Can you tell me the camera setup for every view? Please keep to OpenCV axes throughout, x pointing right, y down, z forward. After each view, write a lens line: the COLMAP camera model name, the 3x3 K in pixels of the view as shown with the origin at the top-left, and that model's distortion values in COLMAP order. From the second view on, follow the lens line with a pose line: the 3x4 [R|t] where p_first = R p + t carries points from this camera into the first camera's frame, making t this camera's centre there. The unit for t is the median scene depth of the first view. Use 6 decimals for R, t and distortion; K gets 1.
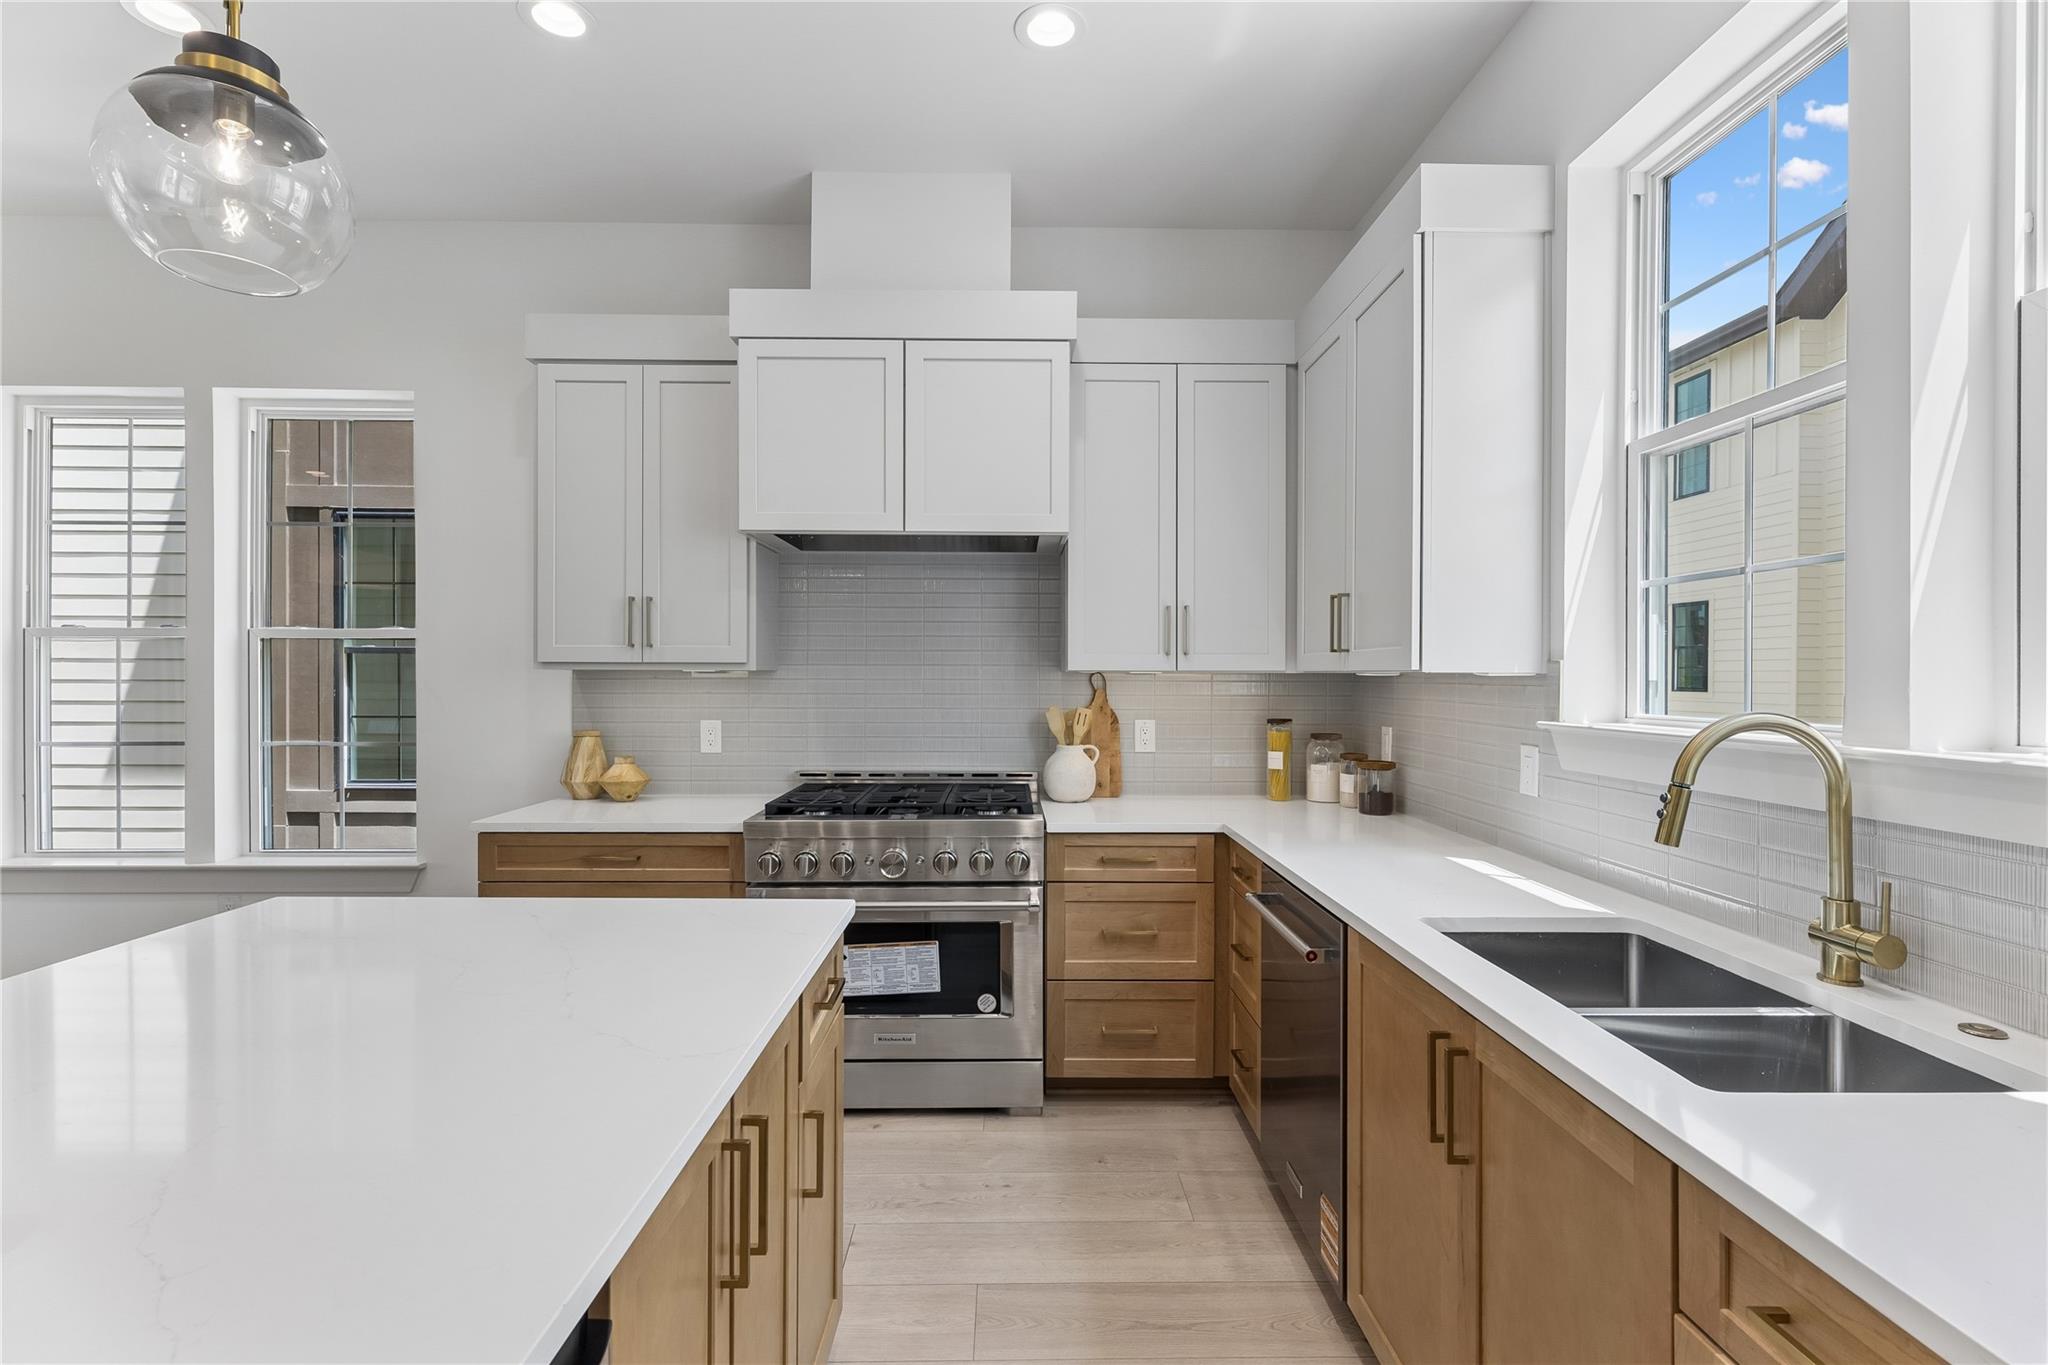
lens RADIAL K [[927.3, 0, 1020.2], [0, 927.3, 681.5], [0, 0, 1]] dist [0.000474, -0.000496]
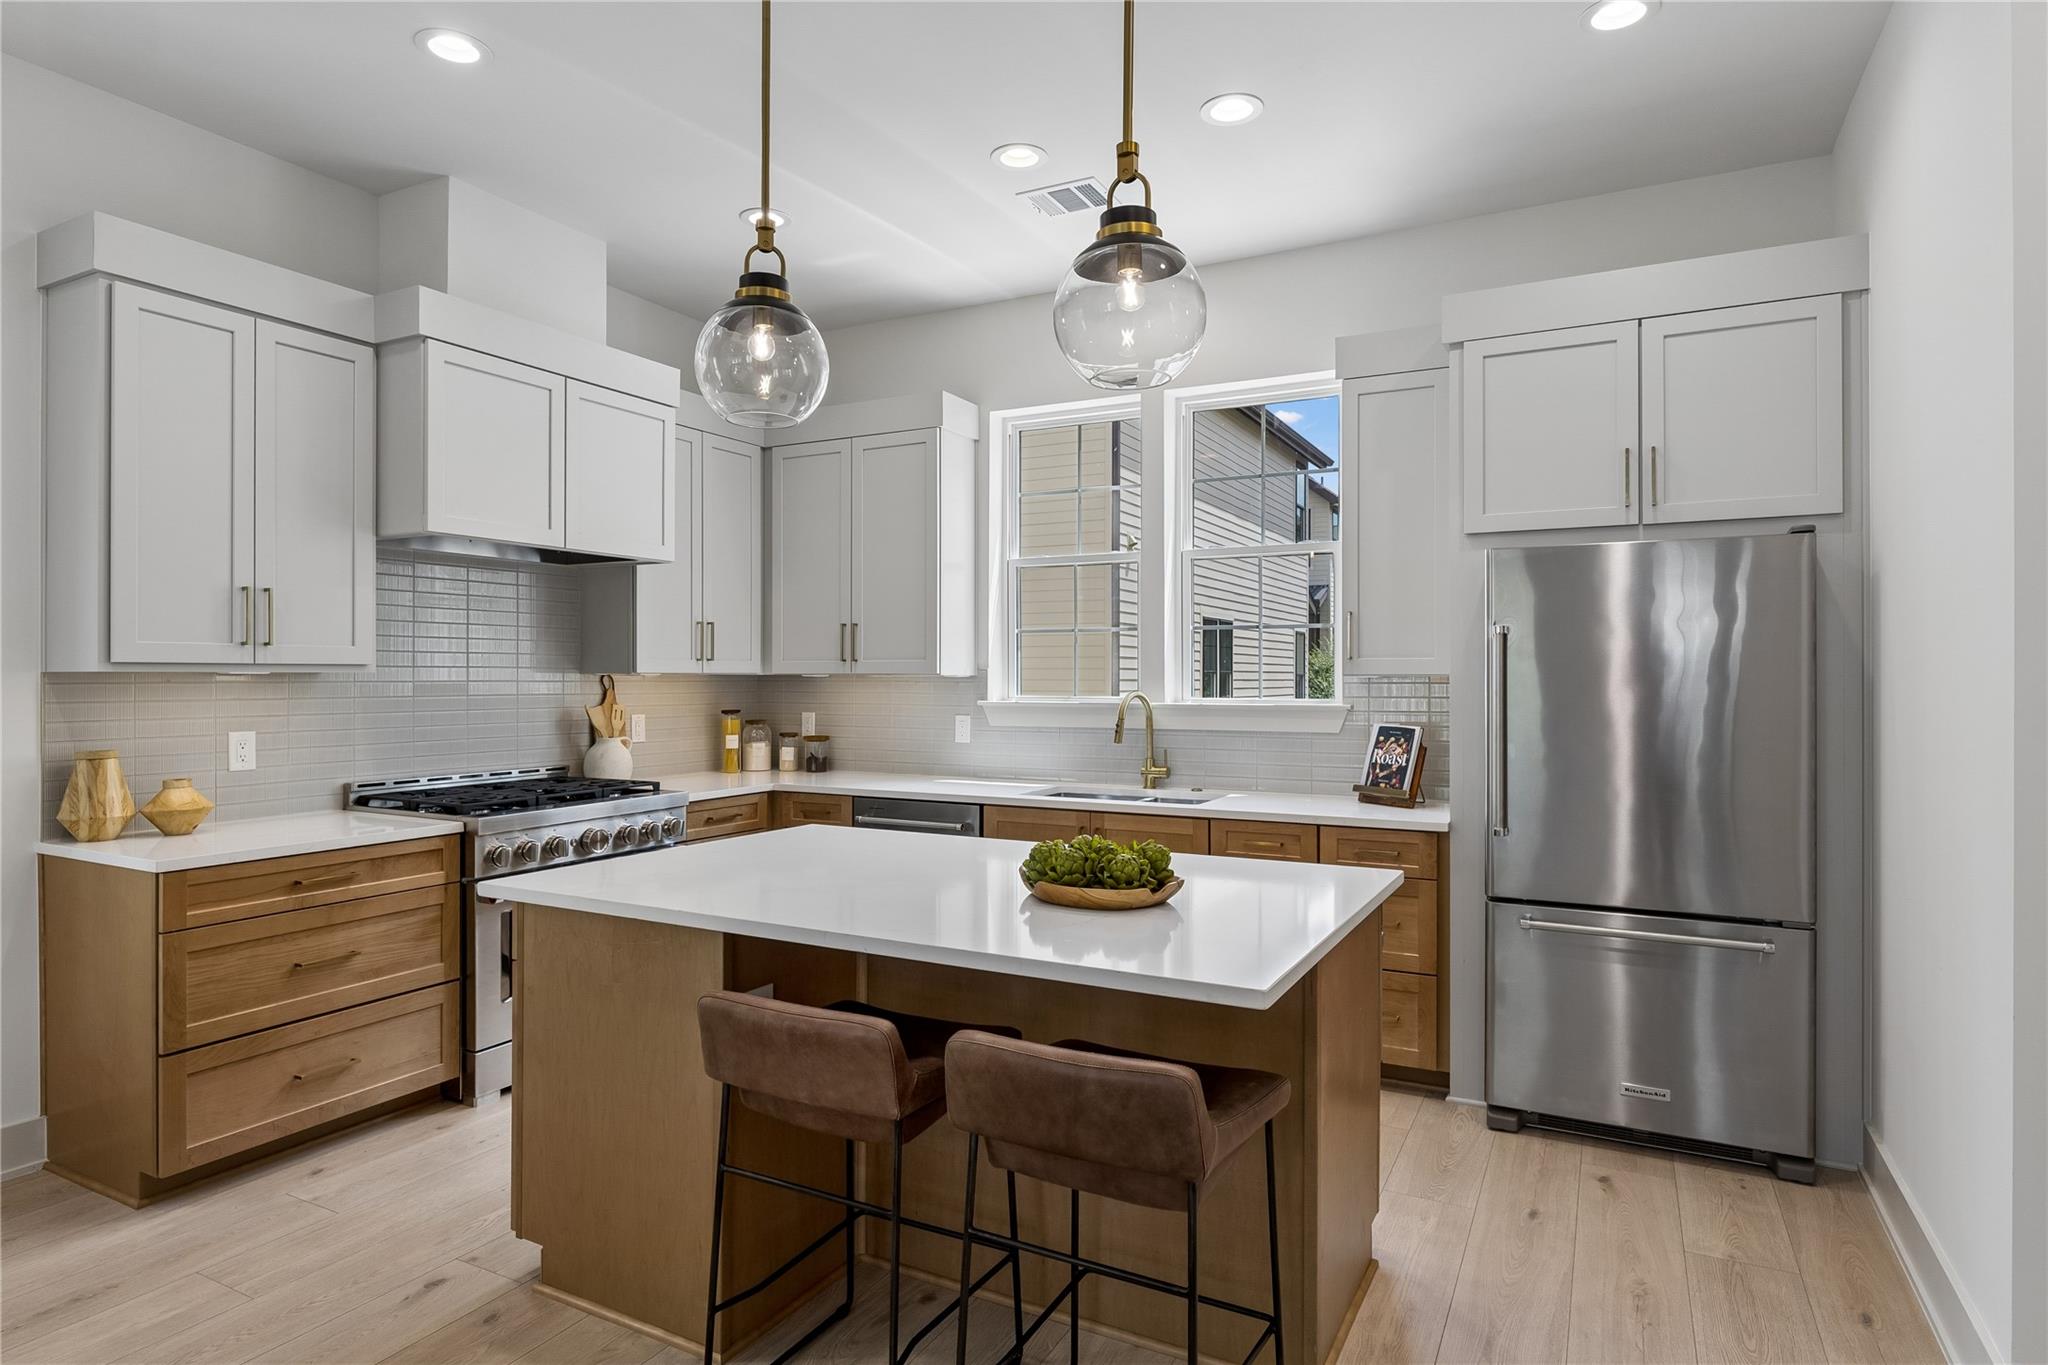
lens RADIAL K [[1111.1, 0, 1021.1], [0, 1111.1, 671.8], [0, 0, 1]] dist [-0.008397, -0.000778]
pose [[0.484509, 0.000324, 0.874786, -1.010013], [0.004898, 0.999983, -0.003083, -0.006907], [-0.874772, 0.005778, 0.484500, -0.123387]]
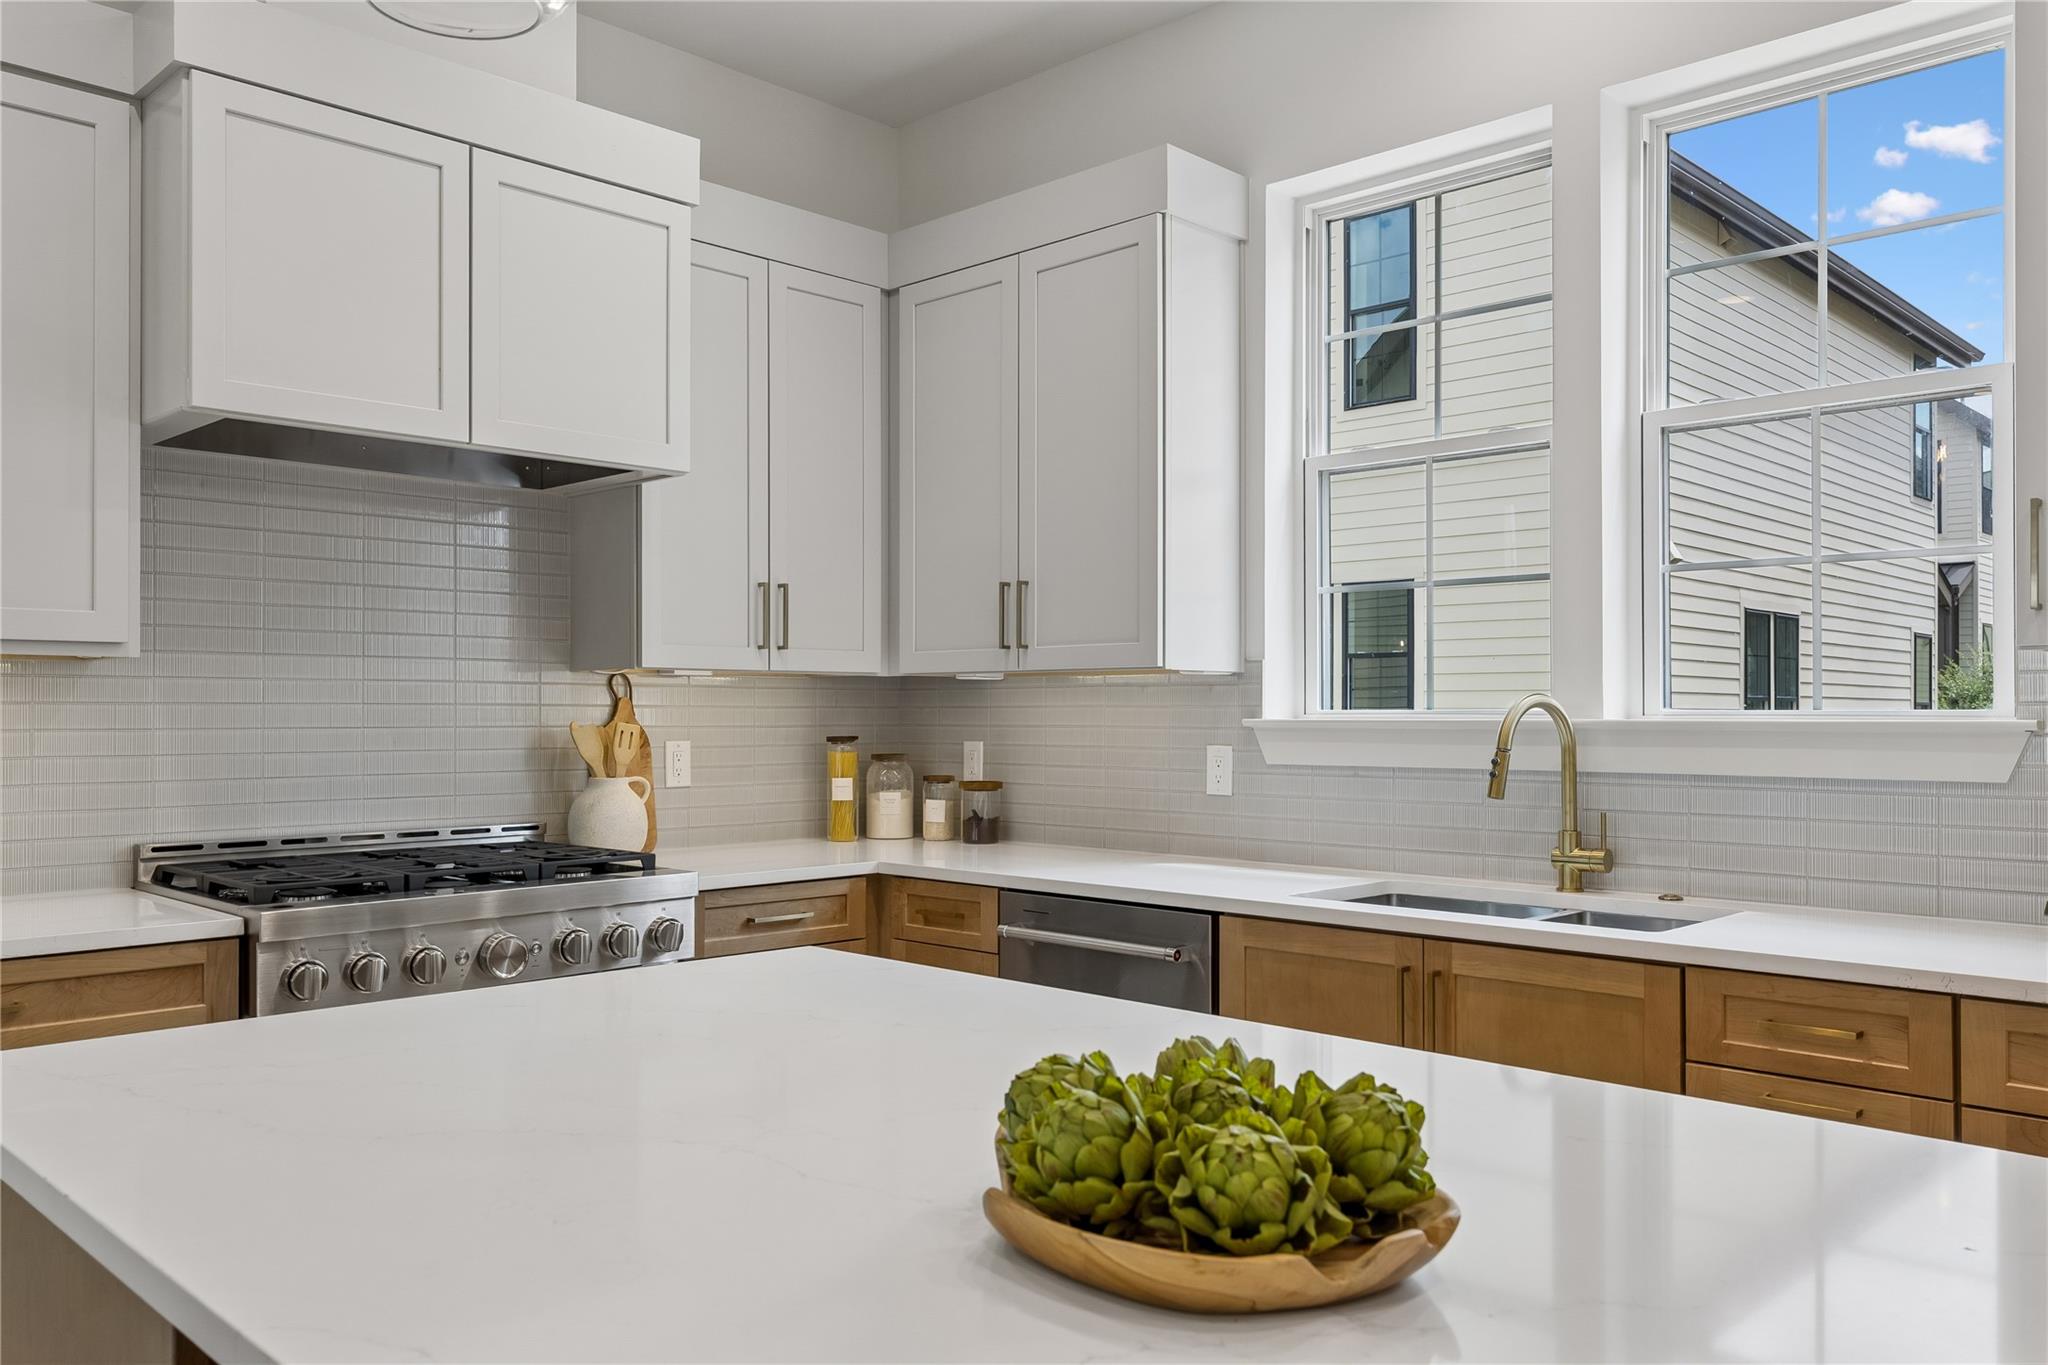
lens RADIAL K [[1534.4, 0, 1021.2], [0, 1534.4, 699.9], [0, 0, 1]] dist [0.011264, -0.014416]
pose [[0.710851, 0.002807, 0.703337, -0.591256], [0.005620, 0.999937, -0.009671, 0.026928], [-0.703320, 0.010828, 0.710791, -0.019702]]
